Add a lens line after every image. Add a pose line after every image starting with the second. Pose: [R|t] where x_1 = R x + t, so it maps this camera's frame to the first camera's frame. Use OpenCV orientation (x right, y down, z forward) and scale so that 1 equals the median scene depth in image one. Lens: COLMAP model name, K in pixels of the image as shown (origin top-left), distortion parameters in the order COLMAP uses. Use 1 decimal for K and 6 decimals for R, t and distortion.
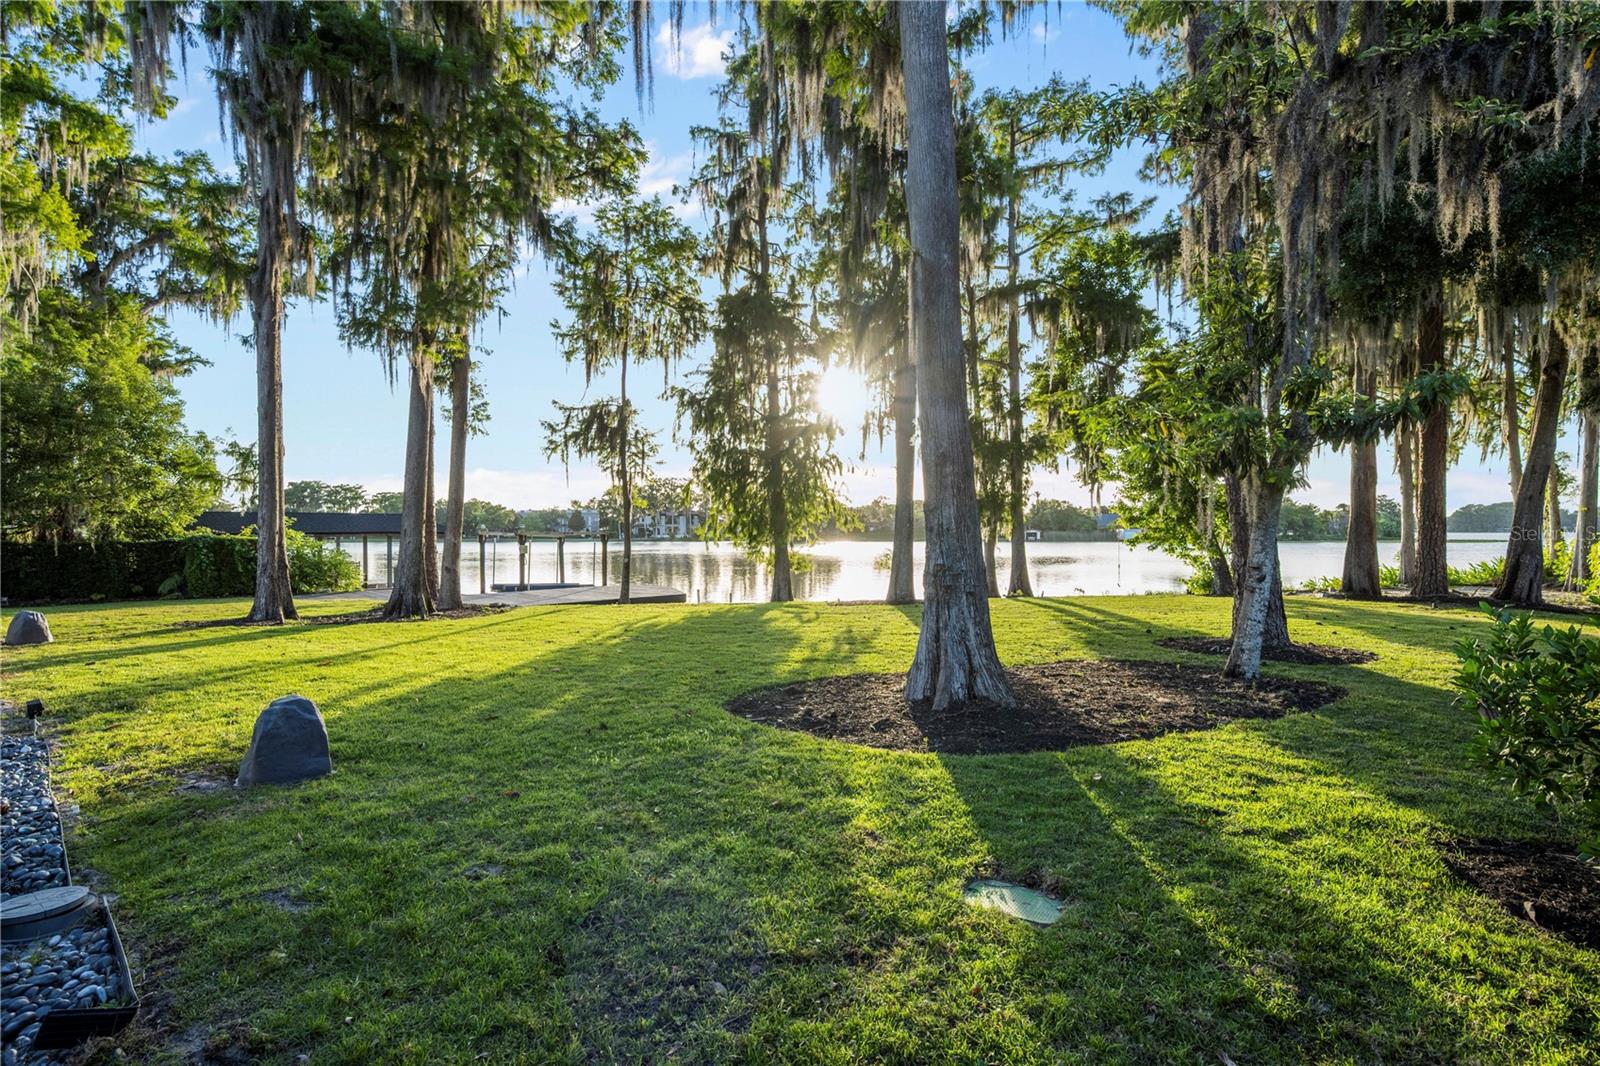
lens RADIAL K [[760.5, 0, 802.0], [0, 760.5, 538.2], [0, 0, 1]] dist [-0.006108, 0.001358]
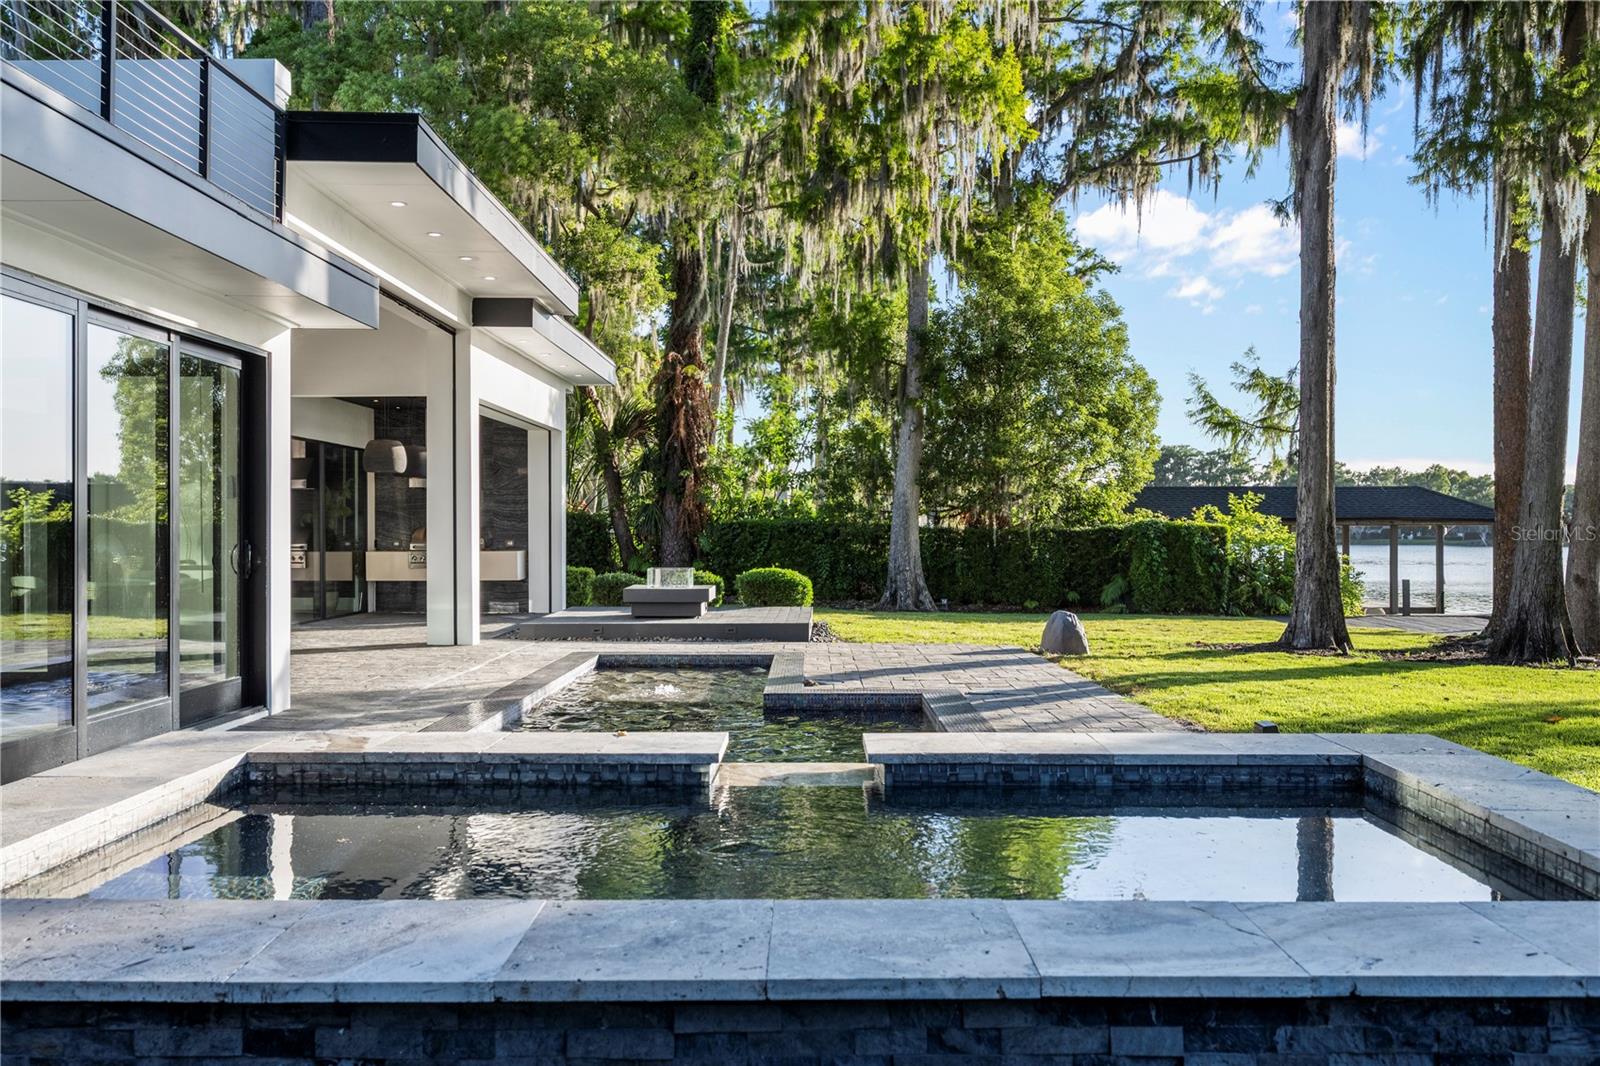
lens RADIAL K [[1395.5, 0, 800.0], [0, 1395.5, 531.0], [0, 0, 1]] dist [0.007678, 0.008426]
pose [[0.672841, 0.003750, -0.739777, -0.085222], [-0.008256, 0.999963, -0.002439, 0.010476], [0.739741, 0.007749, 0.672847, -0.055326]]
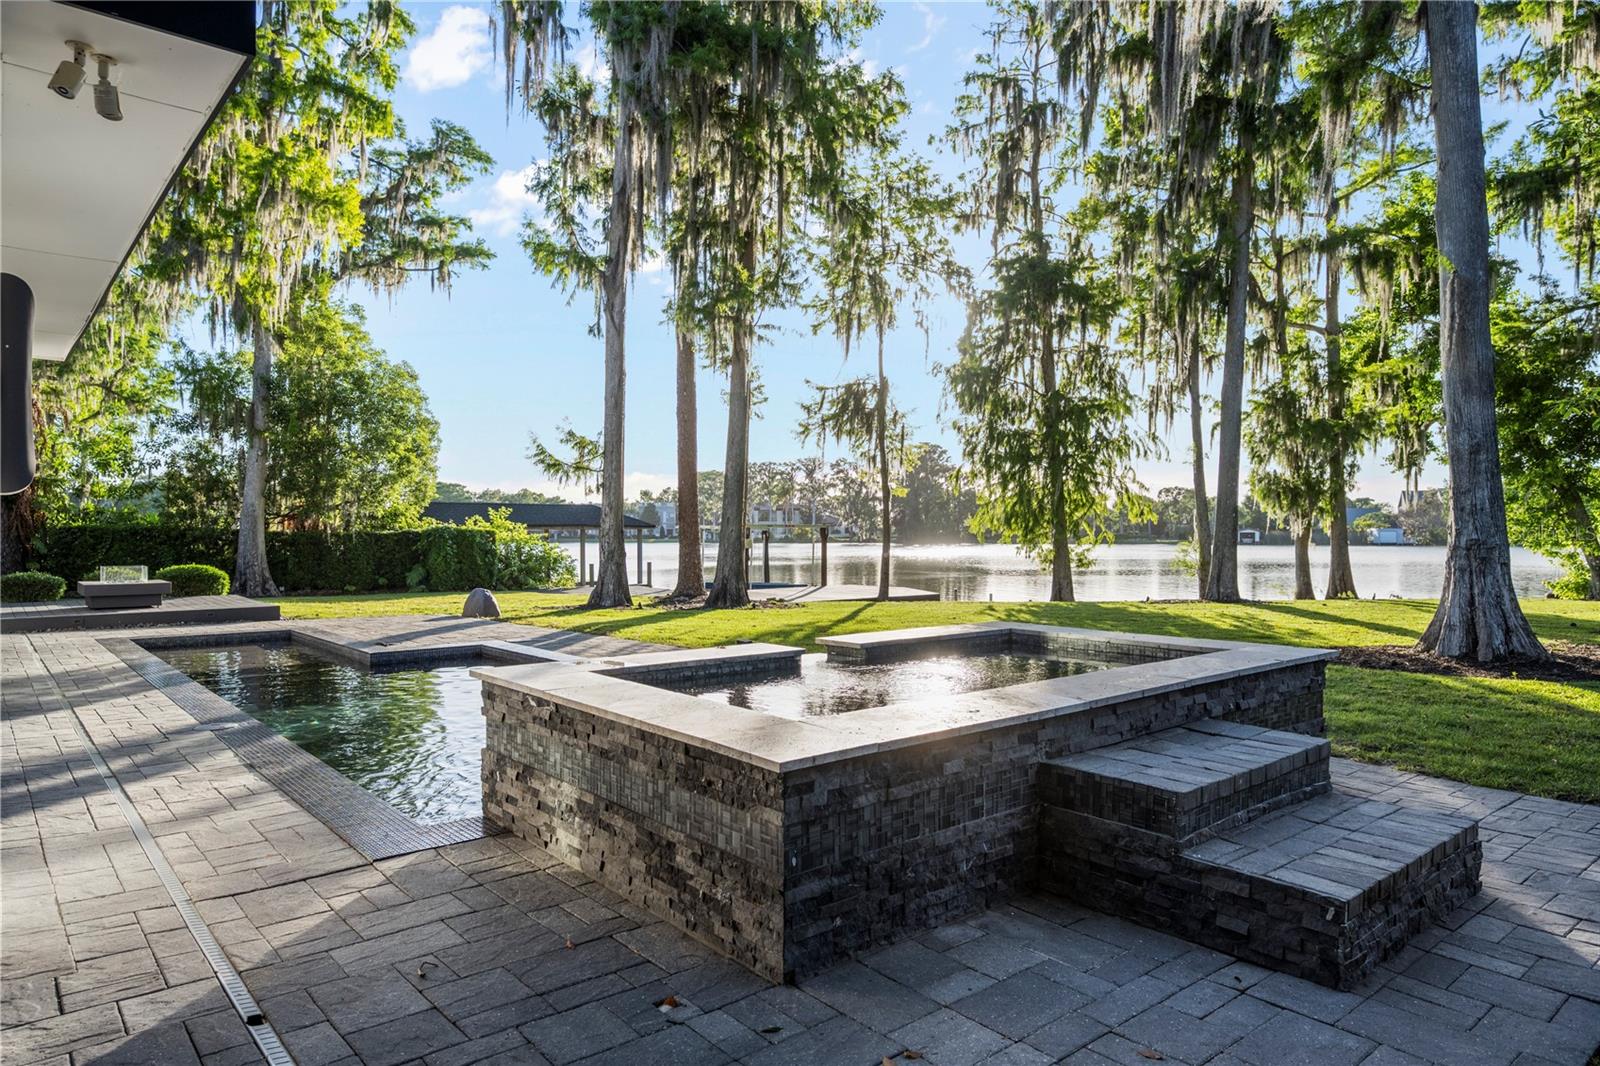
lens RADIAL K [[989.0, 0, 806.2], [0, 989.0, 532.6], [0, 0, 1]] dist [-0.015194, 0.003832]
pose [[0.992671, 0.002572, -0.120821, -0.181063], [-0.003422, 0.999971, -0.006829, 0.010548], [0.120800, 0.007193, 0.992651, -0.170954]]
